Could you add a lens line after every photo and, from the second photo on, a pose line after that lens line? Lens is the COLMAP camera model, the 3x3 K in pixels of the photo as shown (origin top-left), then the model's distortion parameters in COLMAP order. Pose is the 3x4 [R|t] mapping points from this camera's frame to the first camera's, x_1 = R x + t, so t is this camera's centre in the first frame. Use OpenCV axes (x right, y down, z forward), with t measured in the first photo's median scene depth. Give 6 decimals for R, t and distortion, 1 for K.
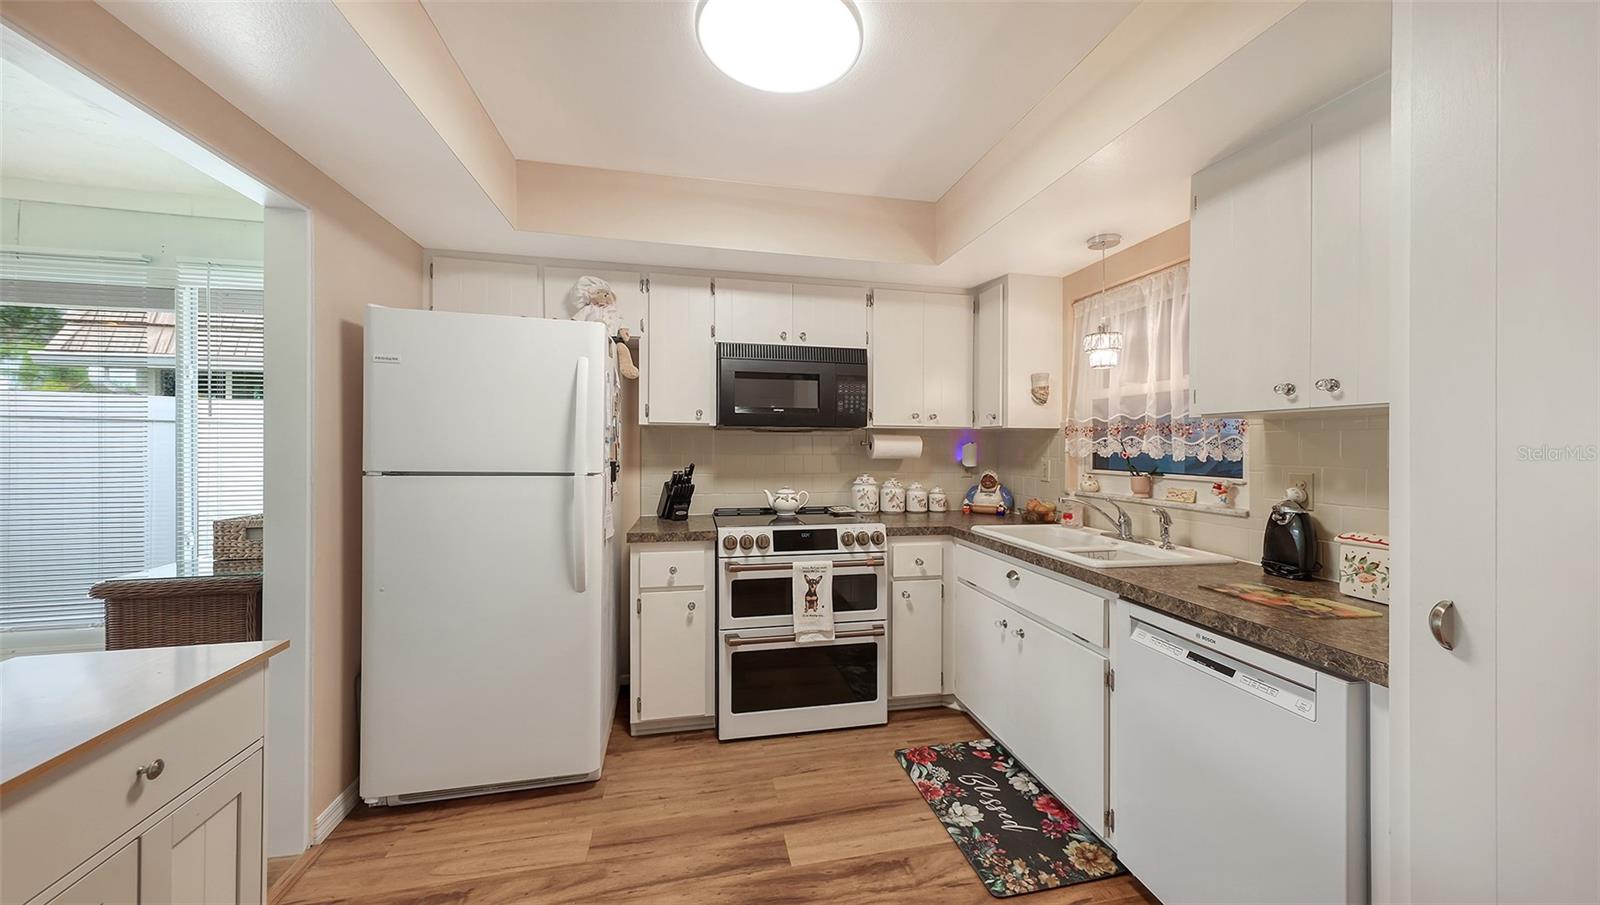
lens RADIAL K [[552.9, 0, 805.0], [0, 552.9, 454.9], [0, 0, 1]] dist [0.008379, -0.000167]
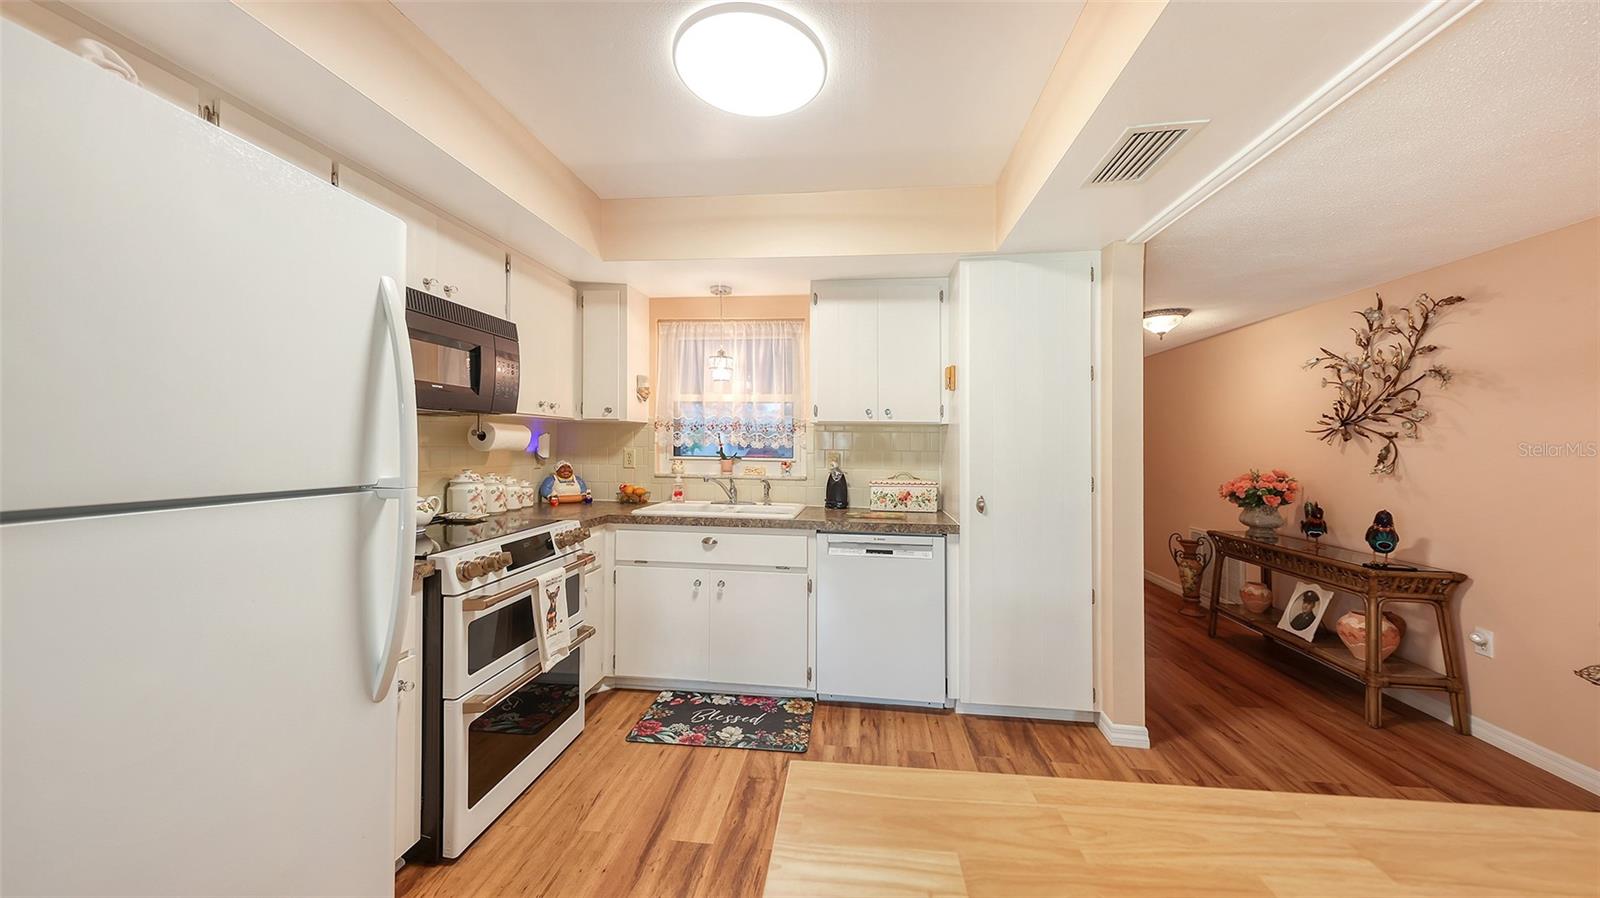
lens RADIAL K [[554.4, 0, 801.9], [0, 554.4, 438.2], [0, 0, 1]] dist [0.011067, -0.000029]
pose [[0.318668, 0.004336, 0.947856, -0.705002], [0.003521, 0.999977, -0.005758, -0.008203], [-0.947860, 0.005172, 0.318646, 0.370937]]
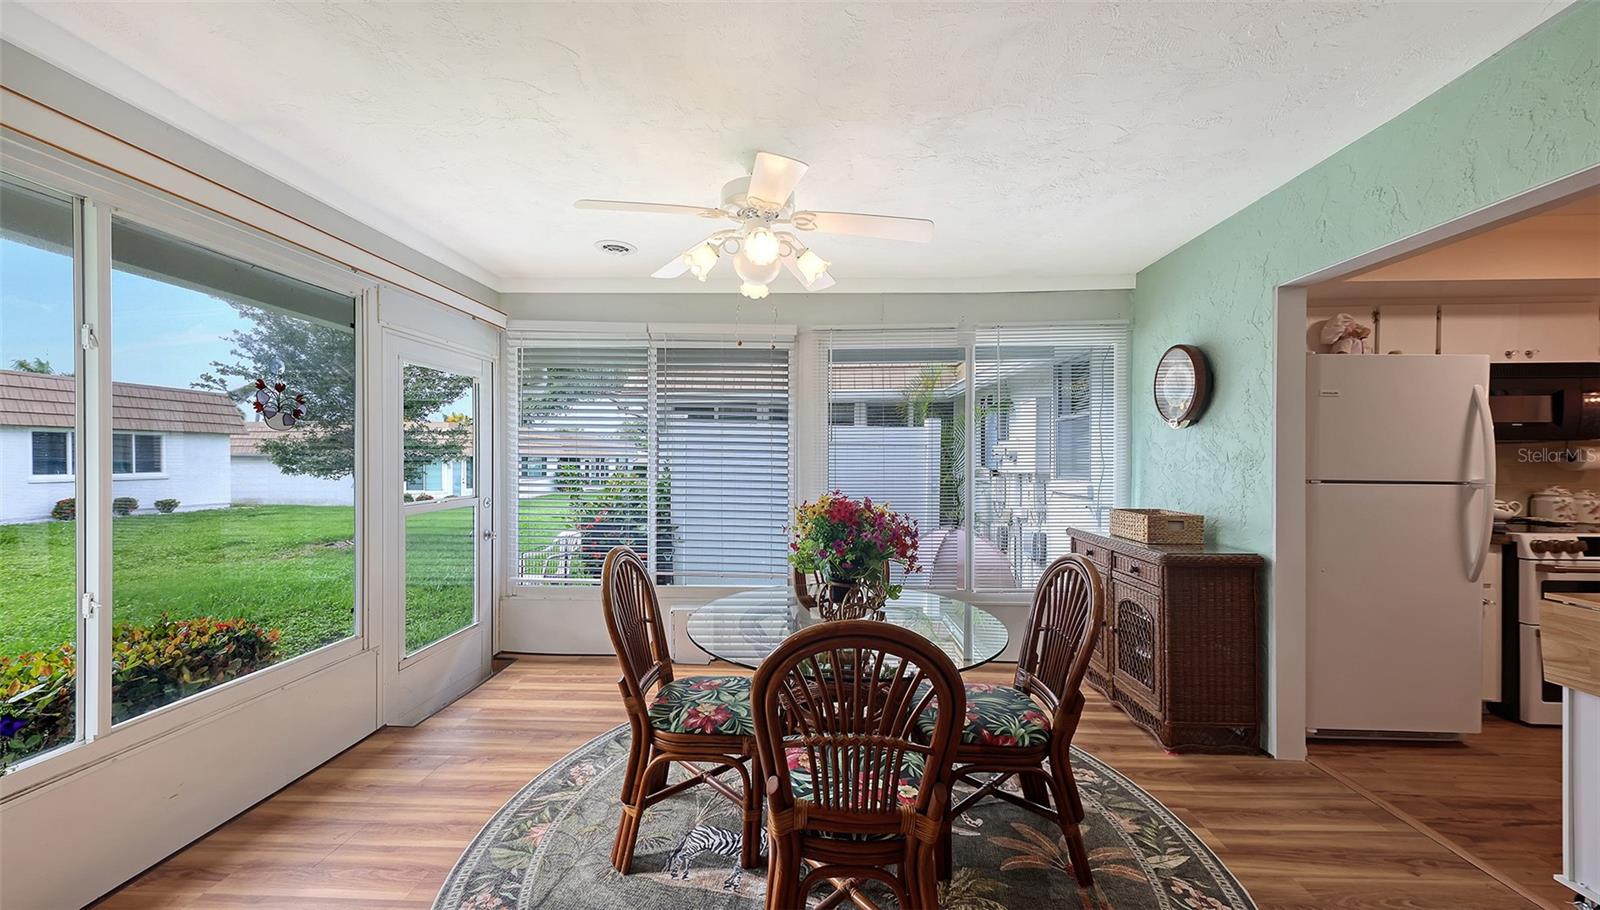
lens RADIAL K [[552.9, 0, 804.6], [0, 552.9, 471.2], [0, 0, 1]] dist [0.008379, -0.000167]
pose [[0.966932, 0.000433, -0.255032, -1.313175], [0.001524, 0.999971, 0.007475, -0.002257], [0.255028, -0.007617, 0.966904, -0.470492]]
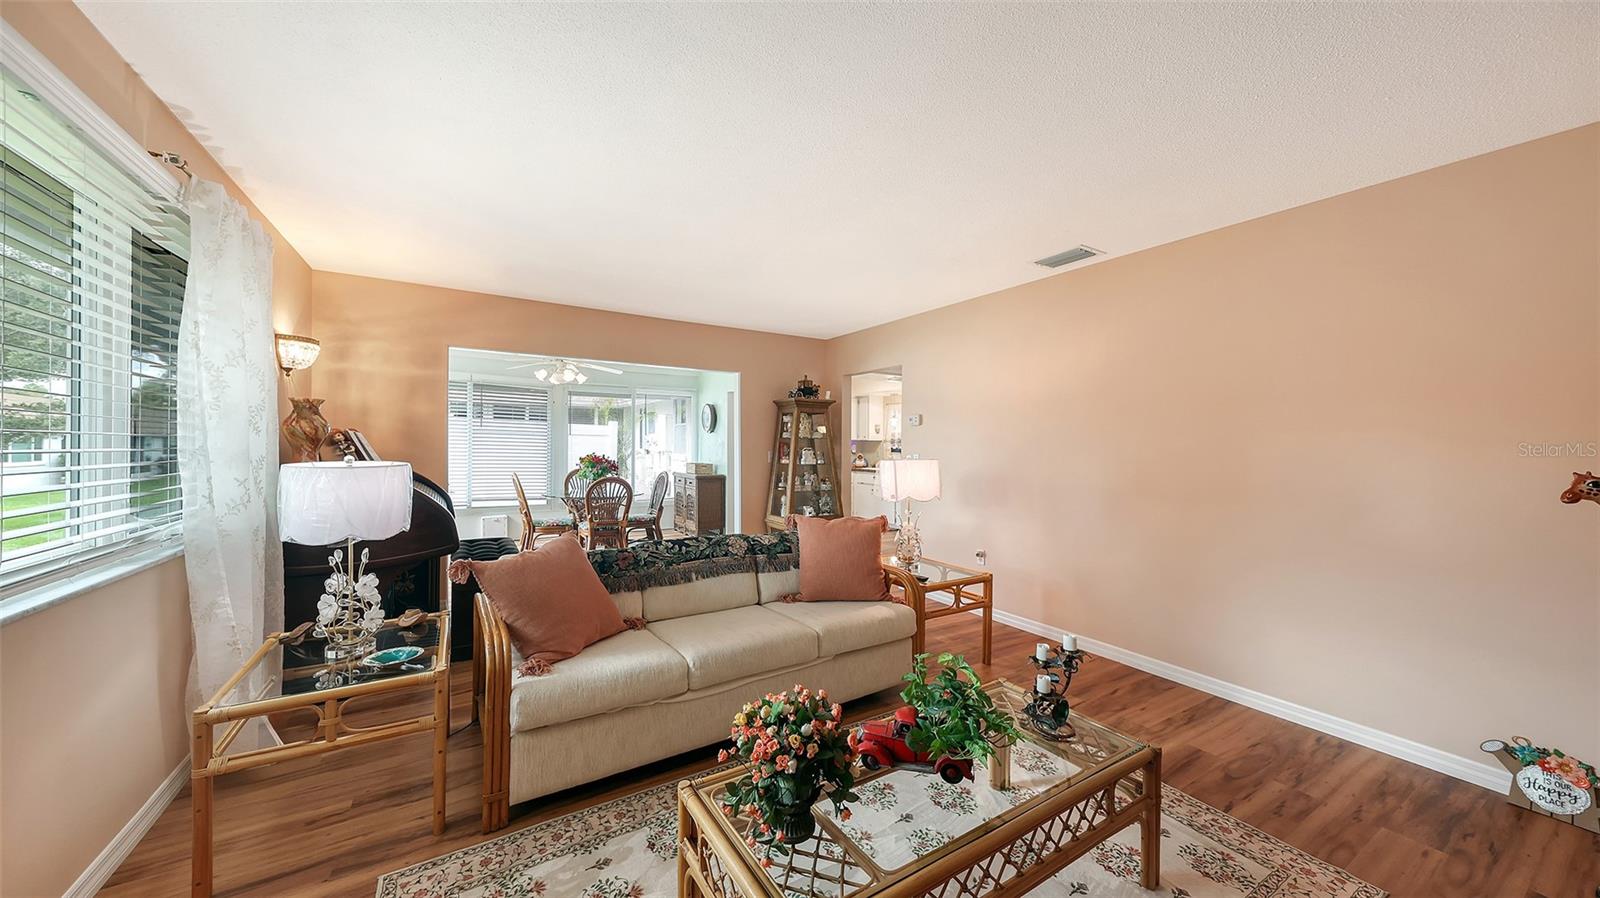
lens RADIAL K [[554.4, 0, 795.5], [0, 554.4, 449.5], [0, 0, 1]] dist [0.011067, -0.000029]
pose [[0.948633, 0.004759, 0.316342, -1.396244], [-0.004243, 0.999988, -0.002318, 0.021654], [-0.316350, 0.000857, 0.948642, -2.565110]]
